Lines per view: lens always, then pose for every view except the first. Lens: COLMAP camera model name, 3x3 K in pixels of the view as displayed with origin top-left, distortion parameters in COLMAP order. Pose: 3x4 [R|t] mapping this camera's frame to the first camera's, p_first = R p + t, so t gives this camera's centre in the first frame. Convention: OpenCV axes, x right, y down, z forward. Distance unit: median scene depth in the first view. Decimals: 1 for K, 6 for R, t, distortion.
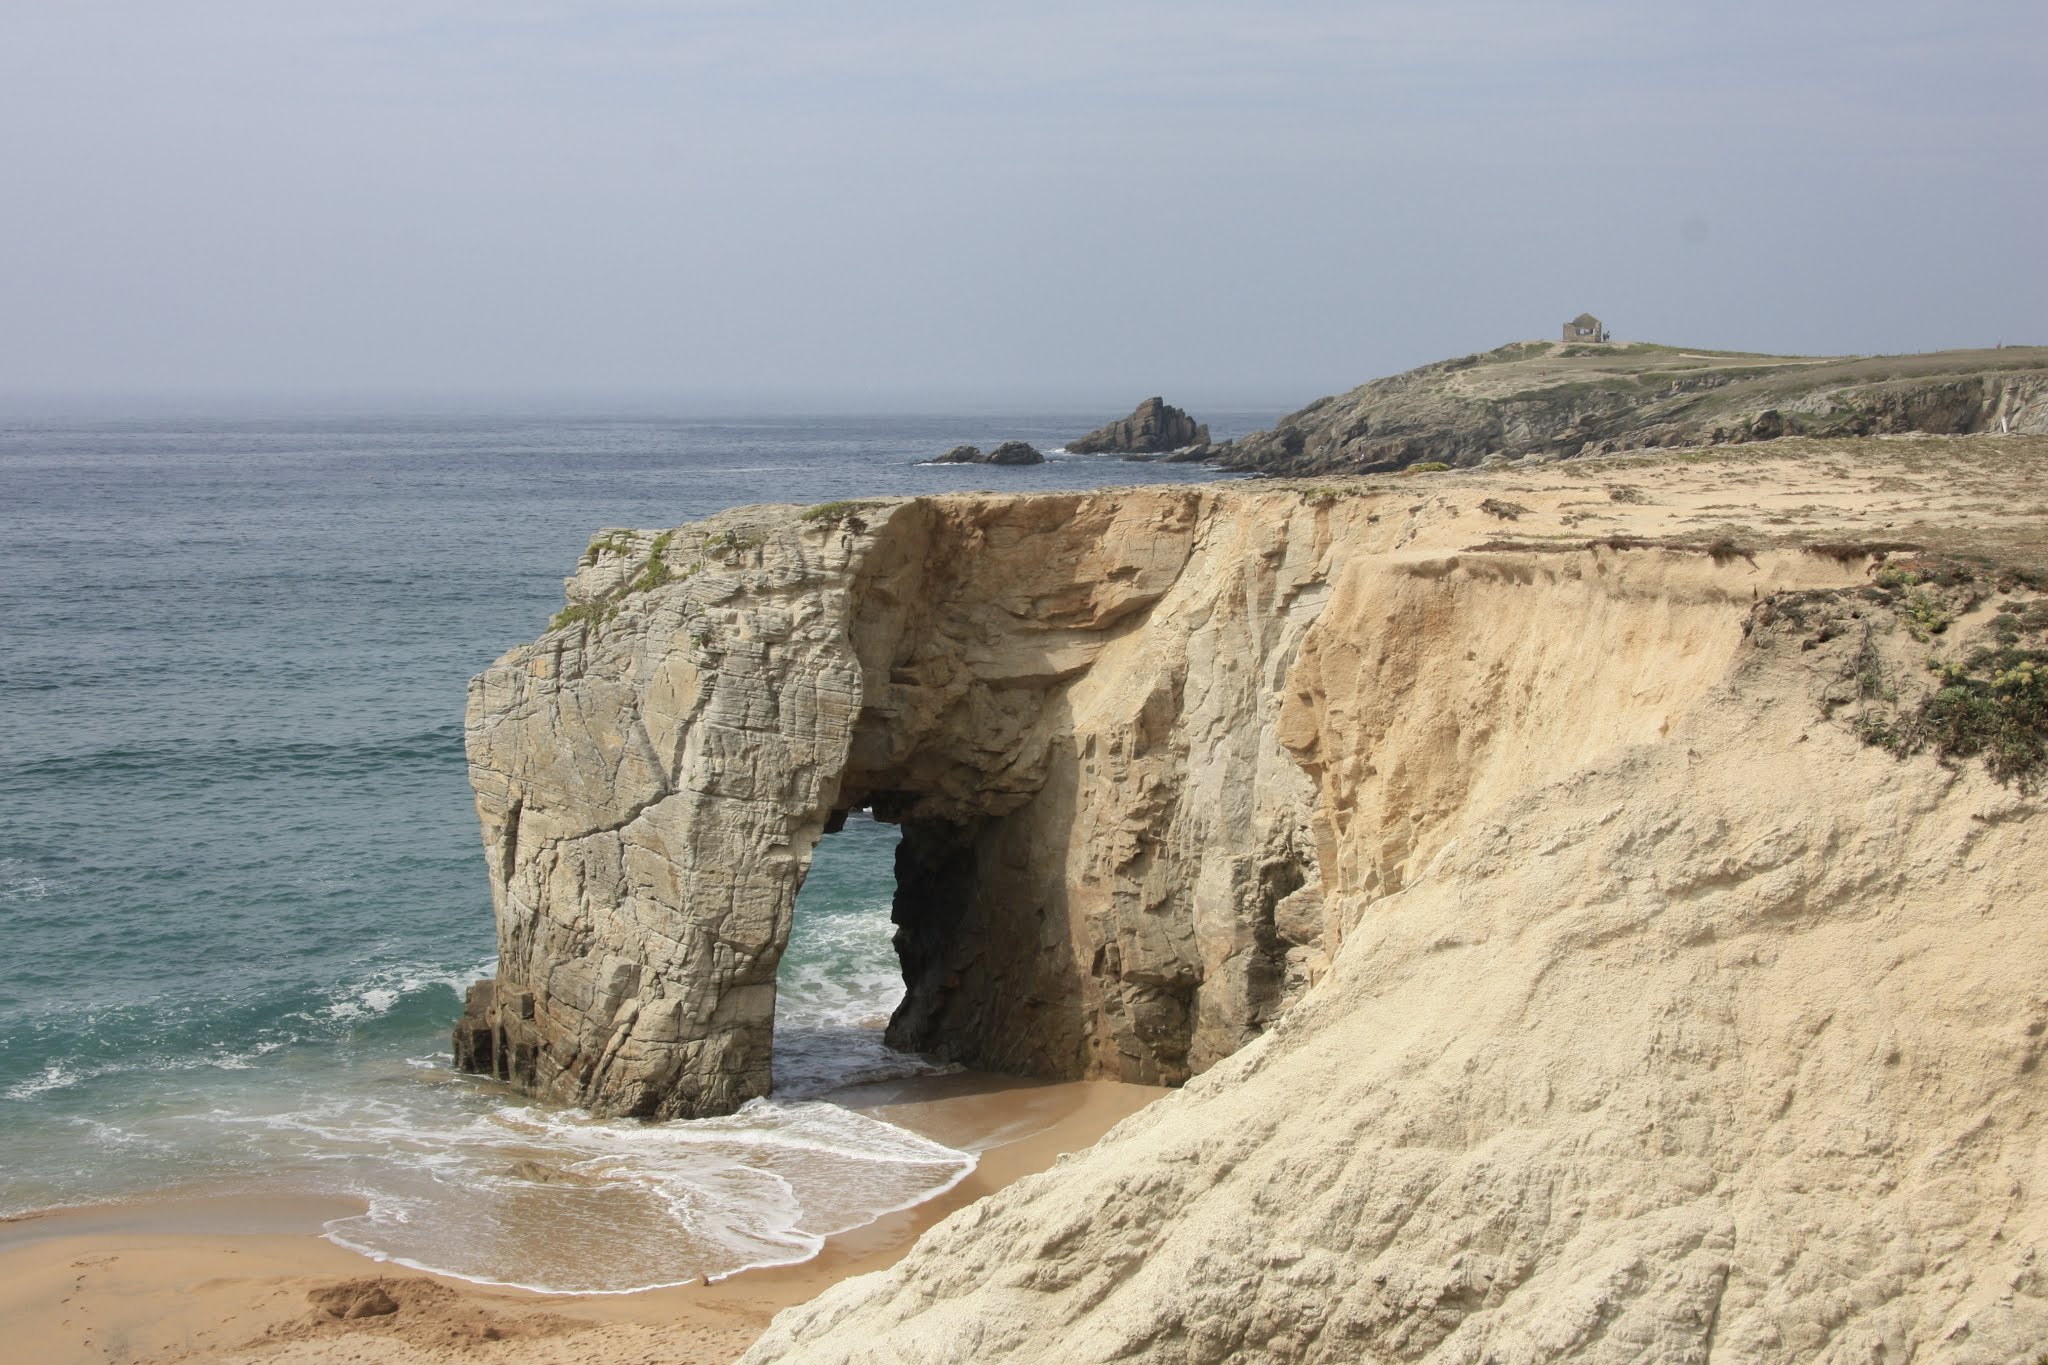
lens RADIAL K [[2946.6, 0, 991.4], [0, 2946.6, 710.8], [0, 0, 1]] dist [0.142638, 0.000000]
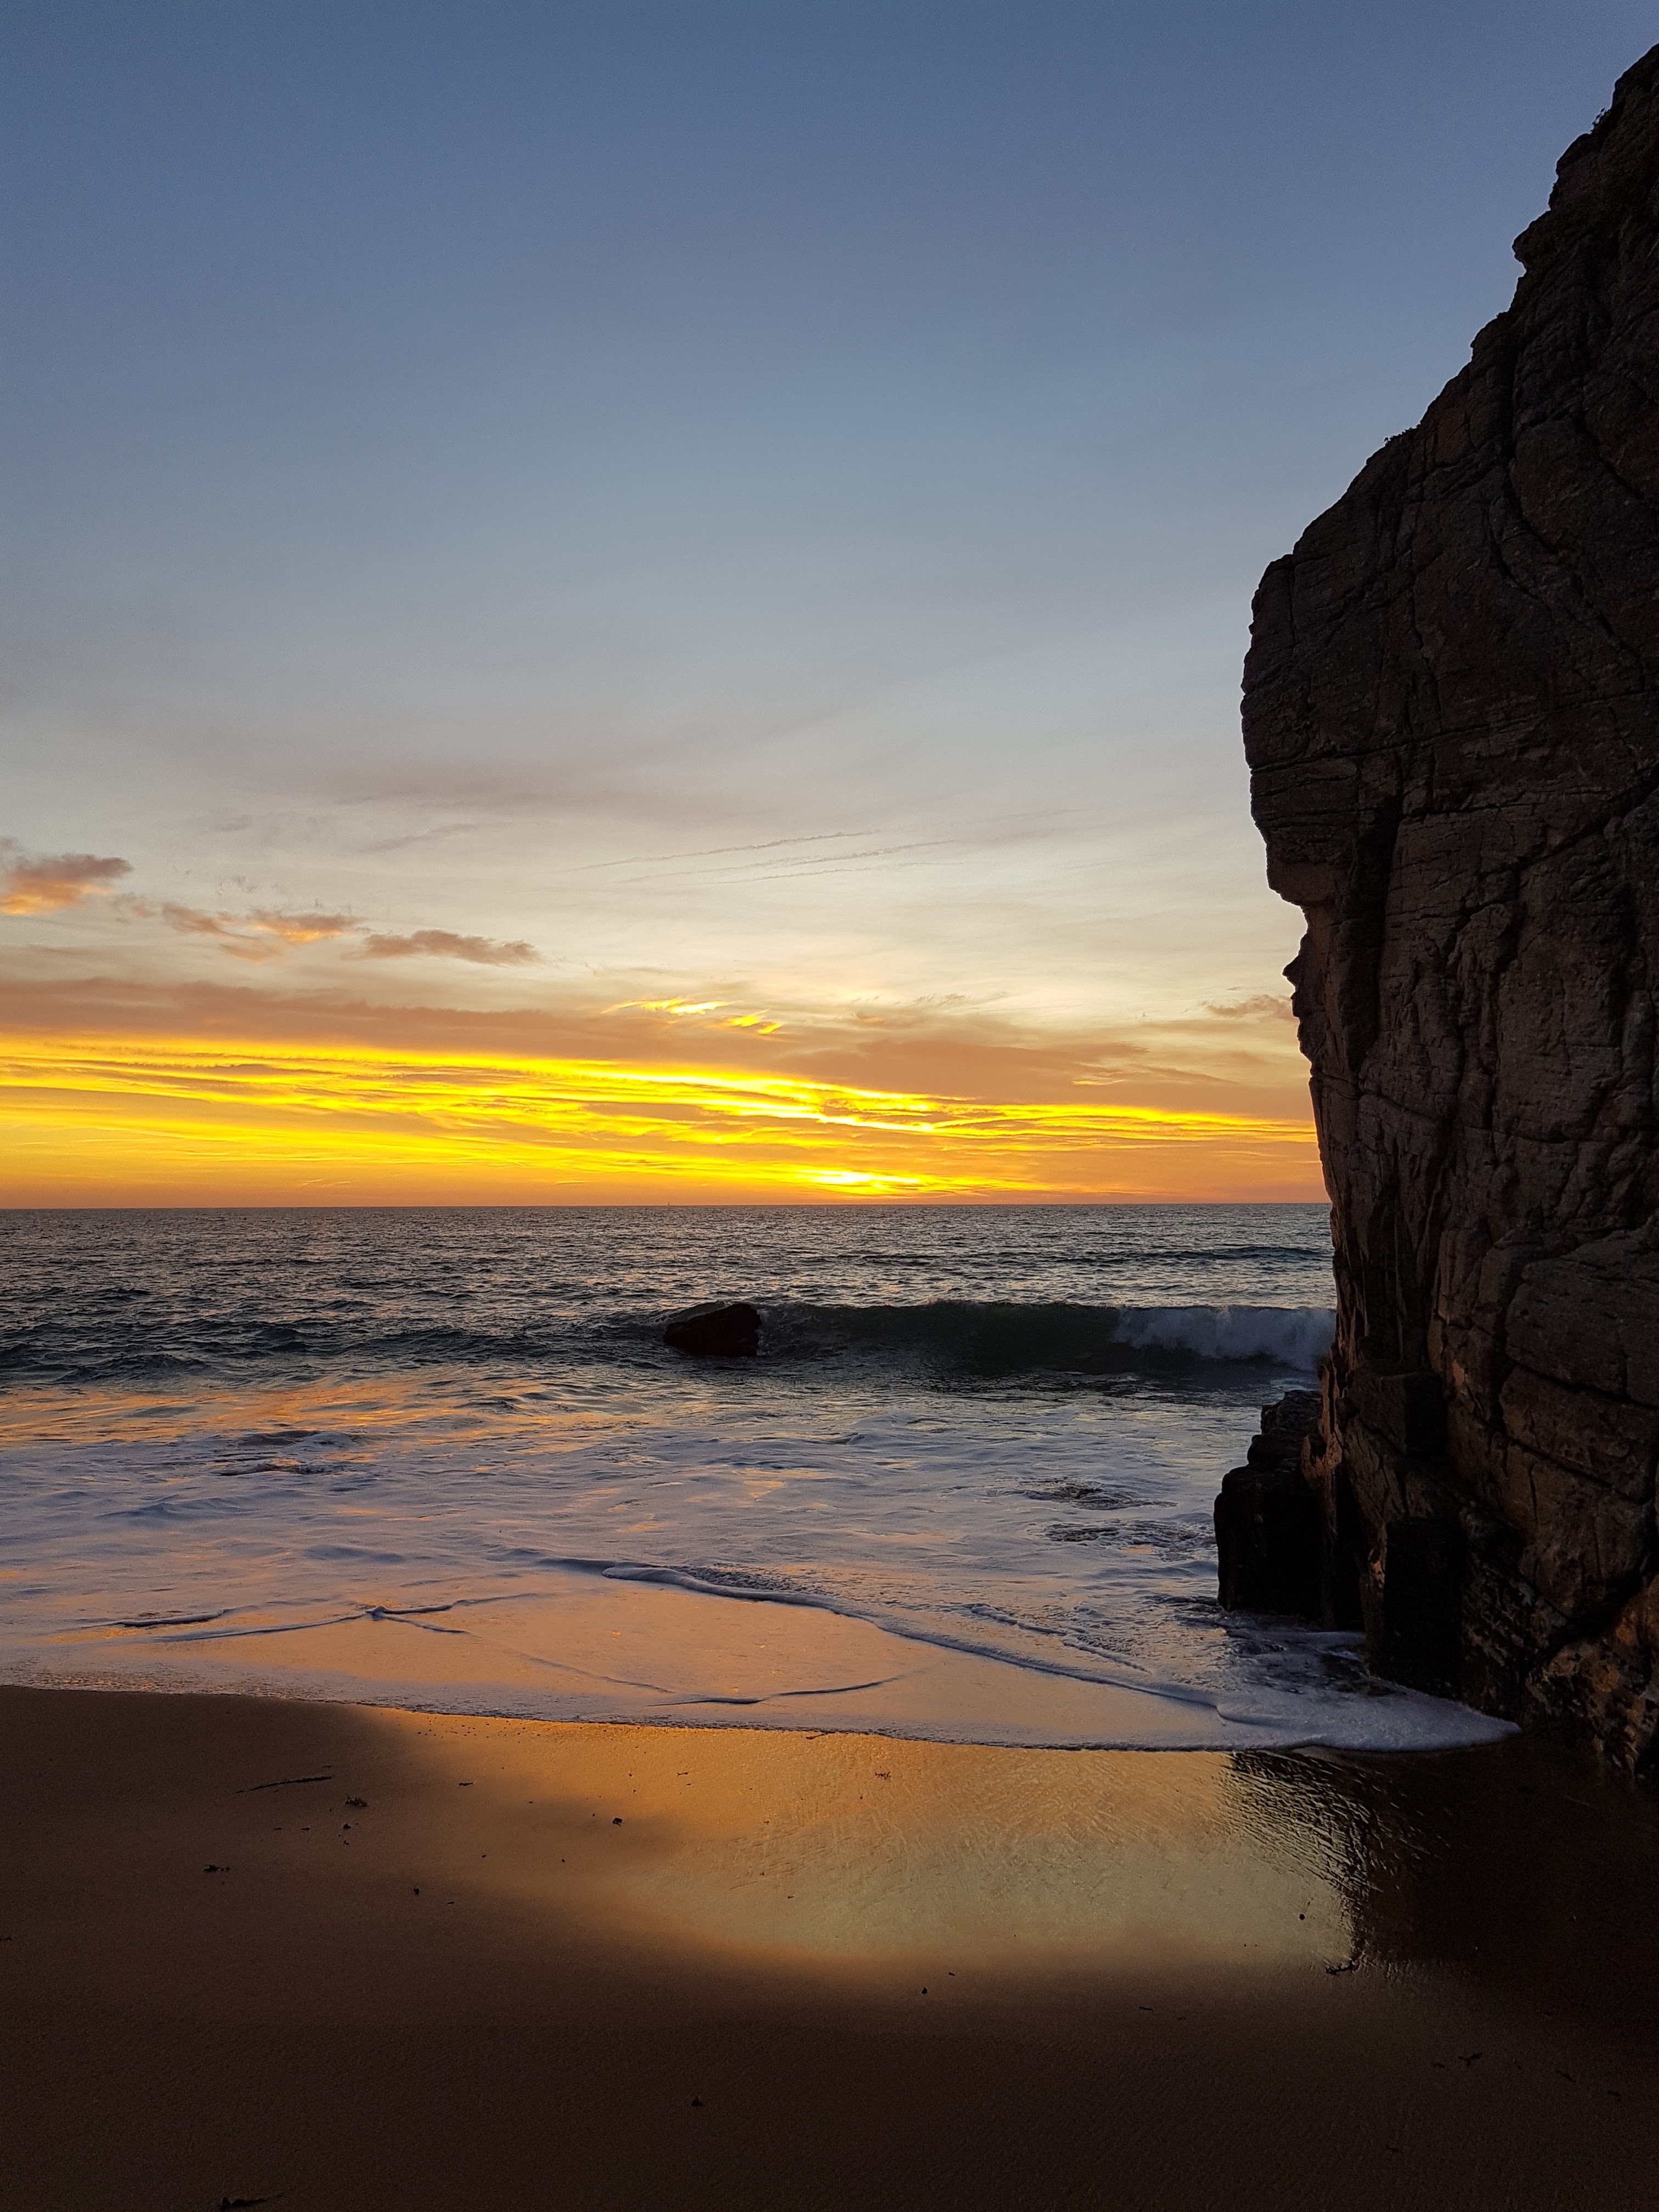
lens RADIAL K [[1695.2, 0, 824.4], [0, 1695.2, 1107.1], [0, 0, 1]] dist [-0.020926, -0.006822]
pose [[0.890247, -0.028405, -0.454591, -0.138522], [-0.042758, 0.988434, -0.145497, 0.102180], [0.453467, 0.148966, 0.878736, 0.855371]]
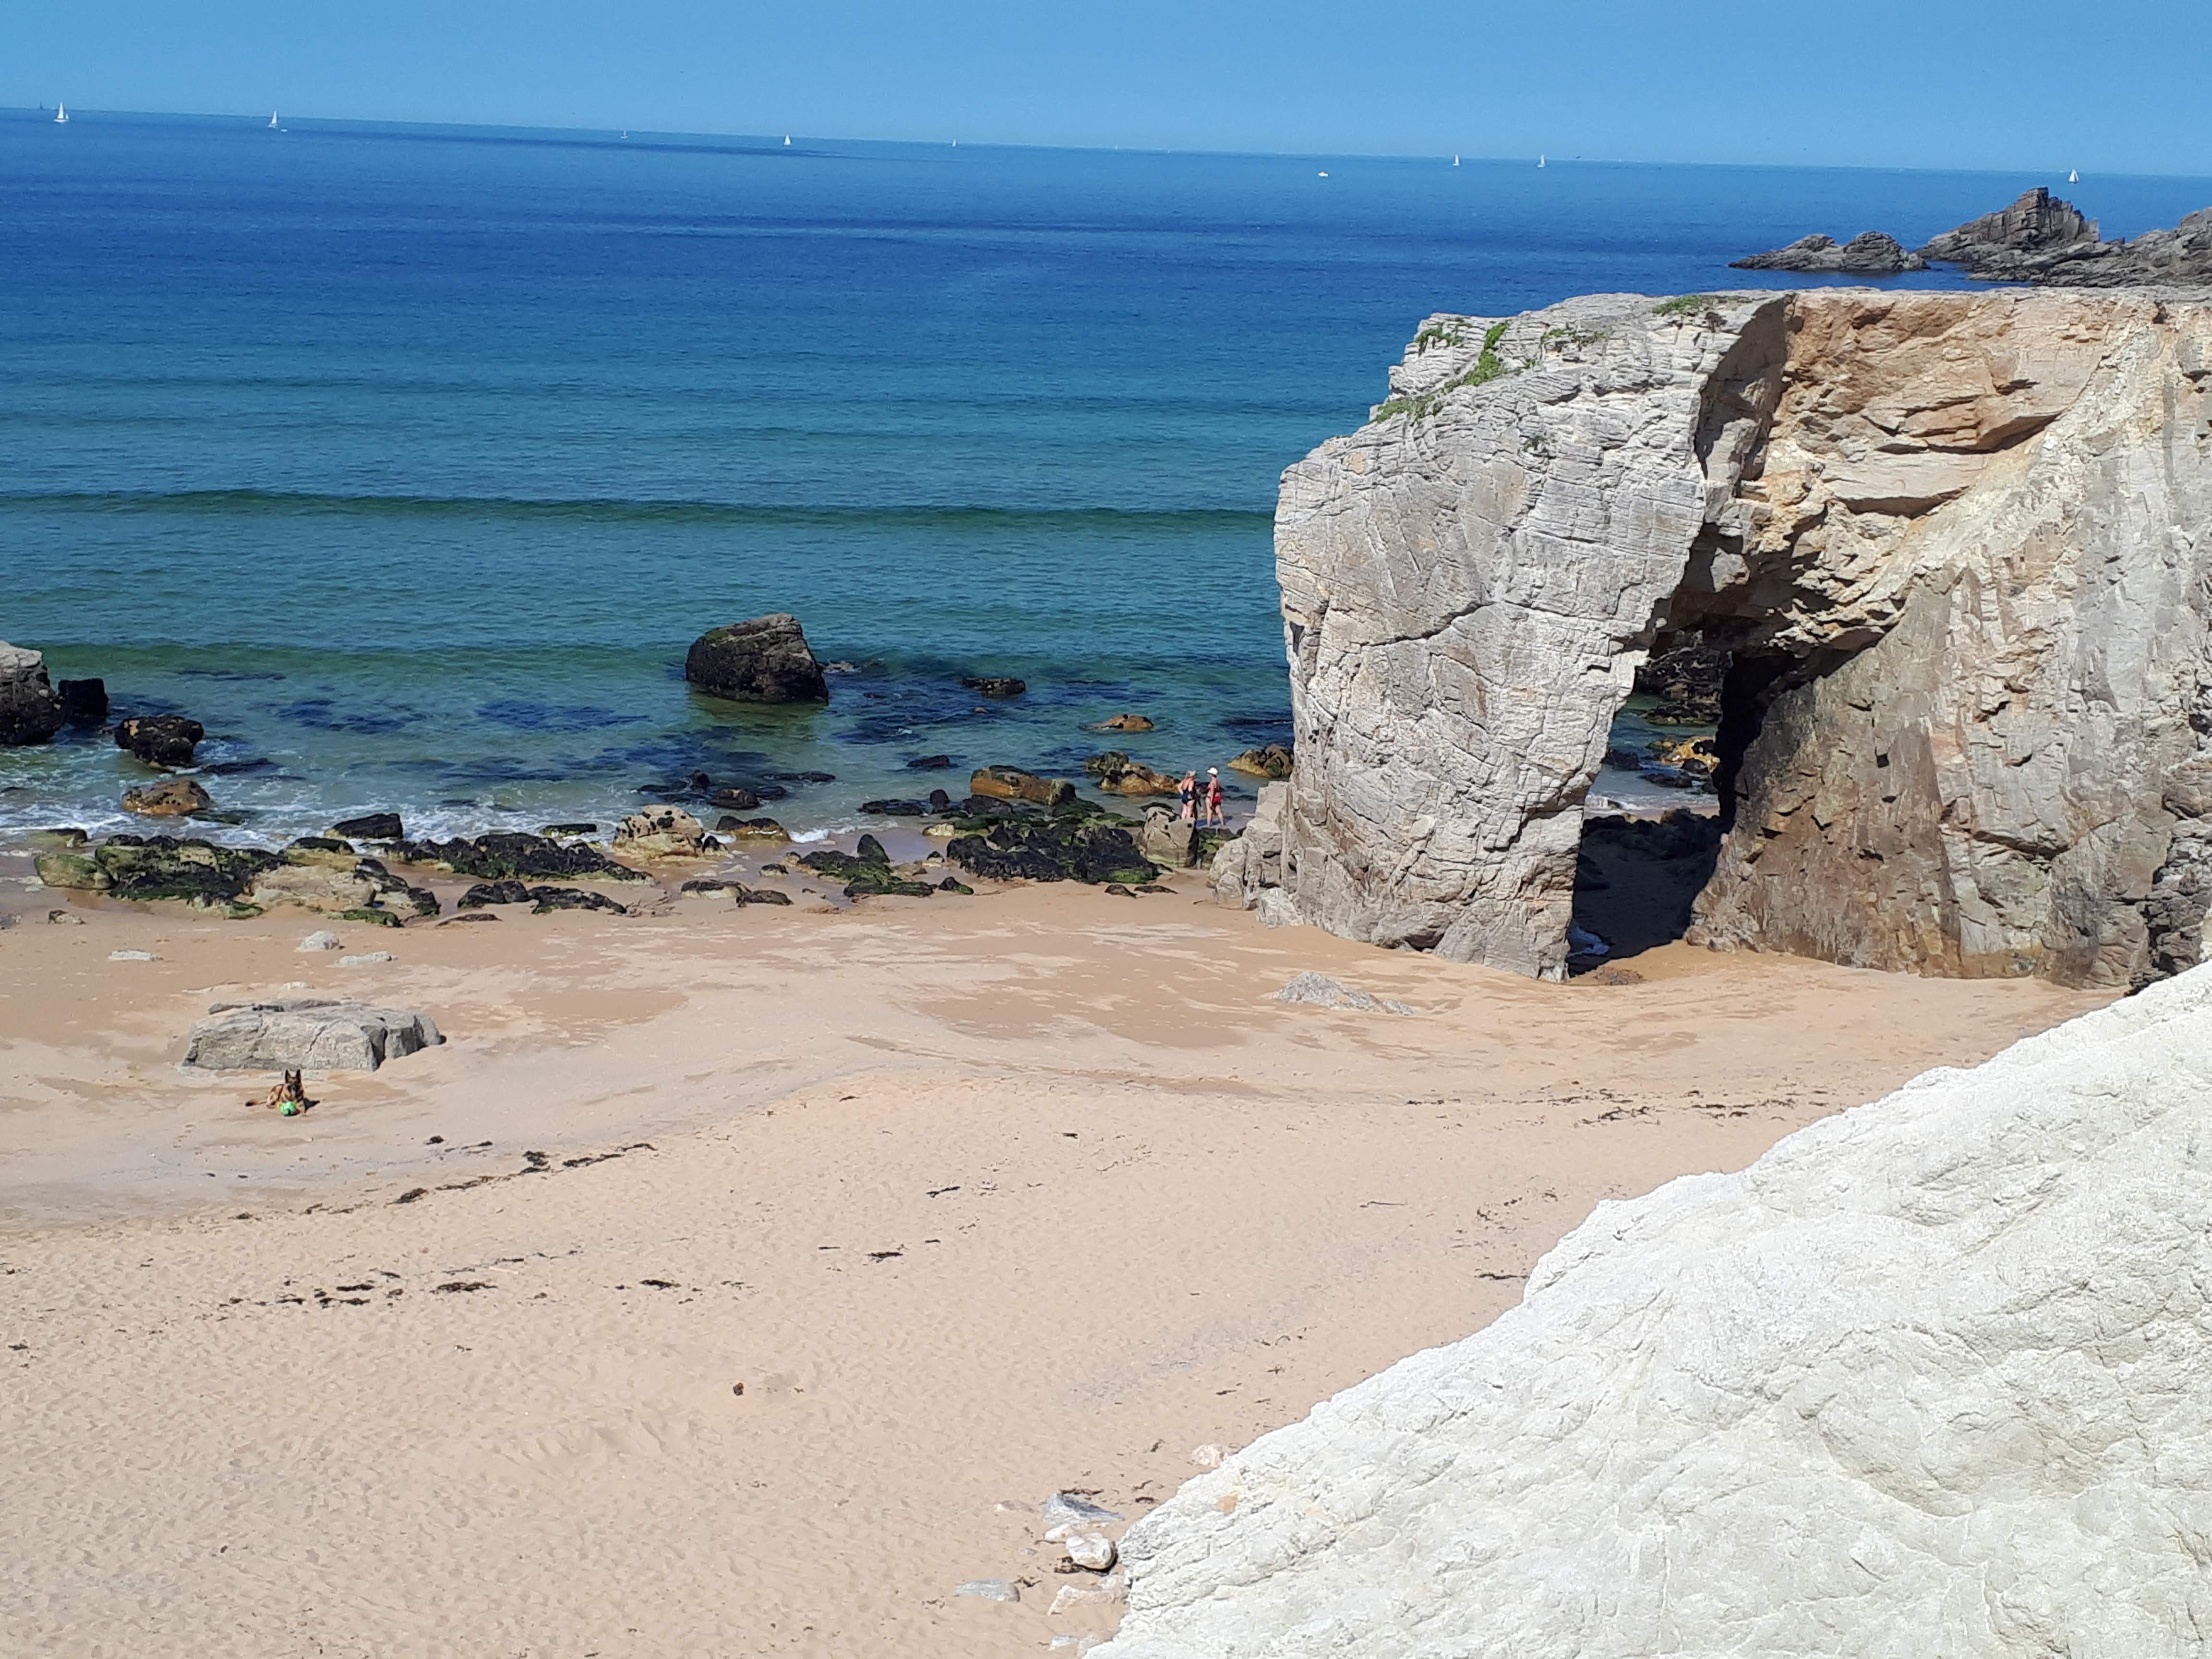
lens RADIAL K [[3015.0, 0, 1035.0], [0, 3015.0, 839.8], [0, 0, 1]] dist [0.076414, 0.000000]
pose [[0.966891, 0.083332, -0.241202, -0.008921], [-0.056210, 0.991513, 0.117228, -0.002116], [0.248924, -0.099789, 0.963369, 0.028079]]
